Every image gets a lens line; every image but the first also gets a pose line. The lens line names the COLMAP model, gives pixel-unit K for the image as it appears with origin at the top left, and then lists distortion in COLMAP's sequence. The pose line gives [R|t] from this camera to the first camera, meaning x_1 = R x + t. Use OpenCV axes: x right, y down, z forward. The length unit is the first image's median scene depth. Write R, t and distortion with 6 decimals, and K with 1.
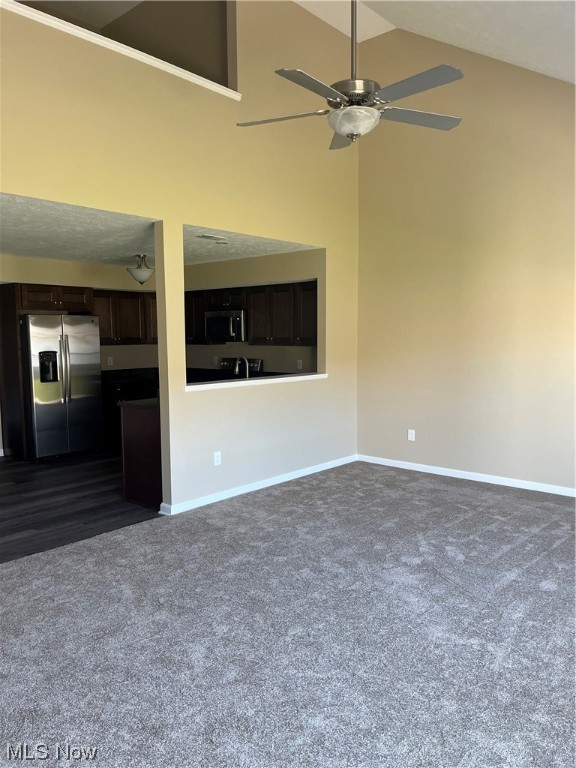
lens RADIAL K [[585.9, 0, 290.7], [0, 585.9, 389.1], [0, 0, 1]] dist [0.035910, -0.012019]
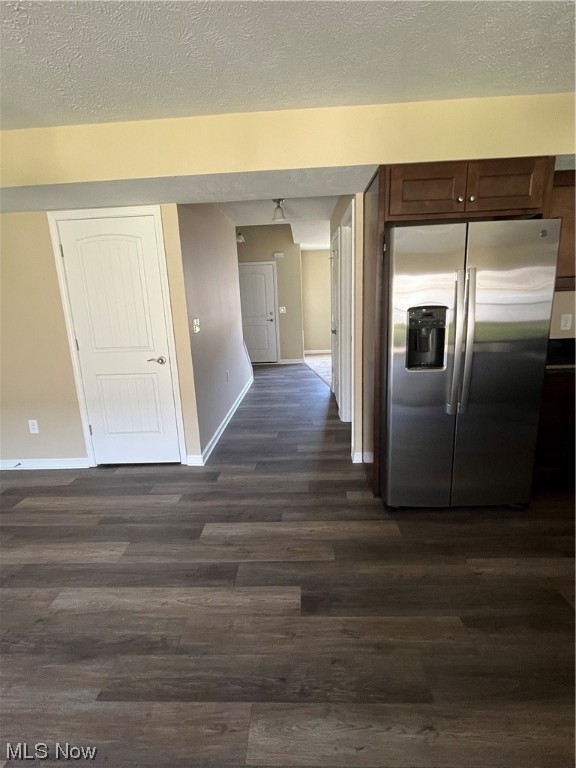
lens RADIAL K [[372.9, 0, 284.4], [0, 372.9, 384.5], [0, 0, 1]] dist [-0.003614, 0.000543]
pose [[0.630091, 0.163452, -0.759124, -0.243101], [-0.039663, 0.983094, 0.178755, -0.050561], [0.775508, -0.082523, 0.625922, 0.708066]]
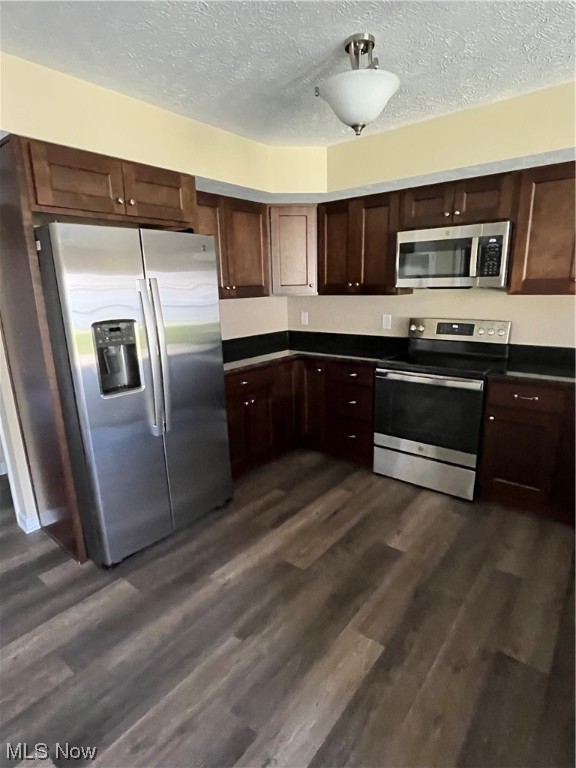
lens RADIAL K [[411.9, 0, 287.2], [0, 411.9, 385.2], [0, 0, 1]] dist [-0.004202, 0.000884]
pose [[0.998949, -0.024390, 0.038809, -0.300361], [0.018514, 0.989237, 0.145146, -0.057833], [-0.041932, -0.144275, 0.988649, 0.698324]]
